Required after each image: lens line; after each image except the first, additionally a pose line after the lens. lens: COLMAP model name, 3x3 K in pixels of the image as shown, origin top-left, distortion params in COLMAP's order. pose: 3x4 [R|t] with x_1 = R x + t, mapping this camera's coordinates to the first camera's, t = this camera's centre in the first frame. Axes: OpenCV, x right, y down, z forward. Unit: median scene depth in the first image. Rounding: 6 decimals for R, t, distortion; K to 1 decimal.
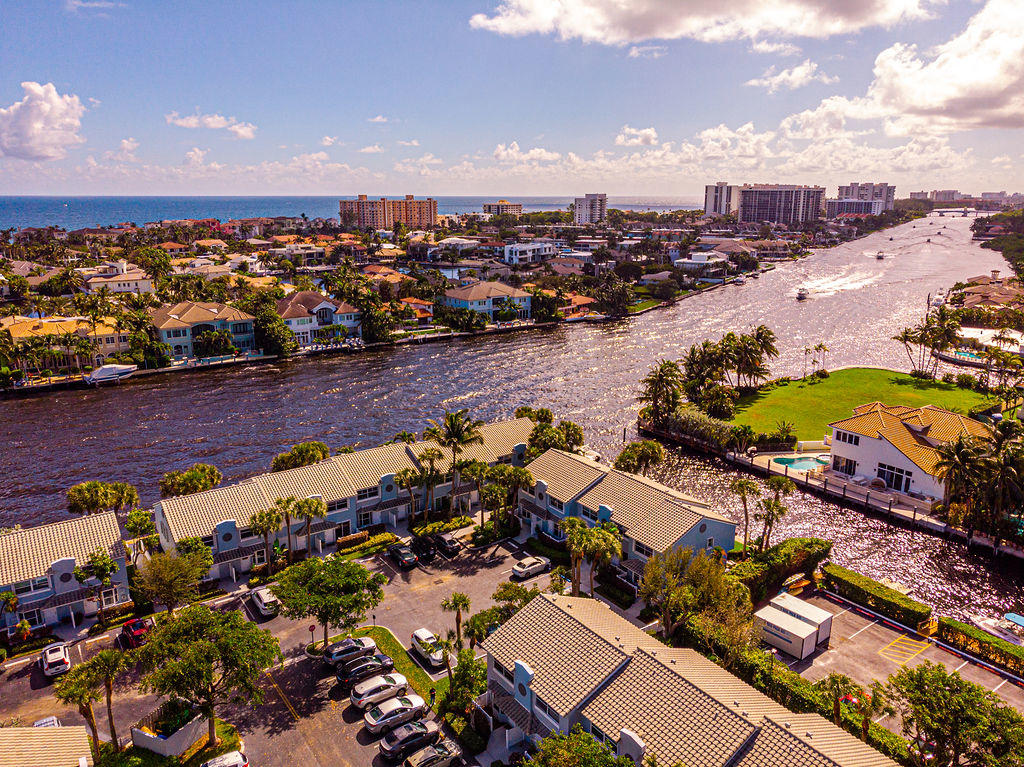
lens RADIAL K [[743.7, 0, 514.7], [0, 743.7, 390.6], [0, 0, 1]] dist [-0.005210, 0.002607]
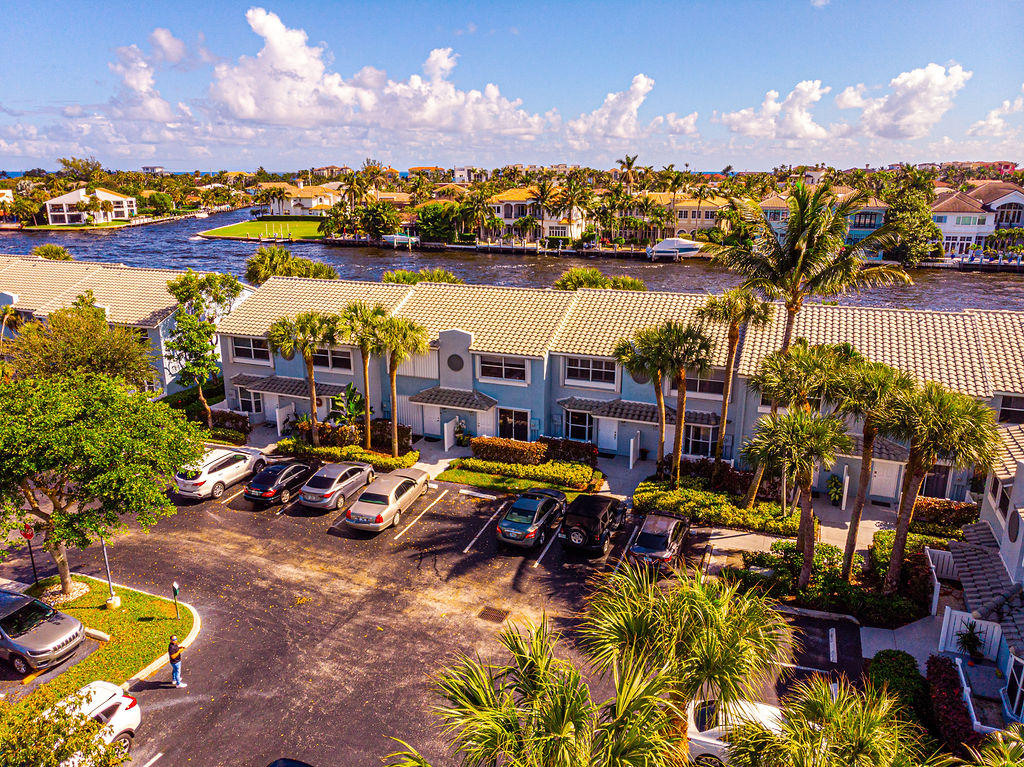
lens RADIAL K [[743.7, 0, 514.7], [0, 743.7, 390.6], [0, 0, 1]] dist [-0.005210, 0.002607]
pose [[0.540348, 0.235839, -0.807715, 0.132734], [-0.212743, 0.967022, 0.140032, 0.097478], [0.814103, 0.096170, 0.572701, 0.709325]]
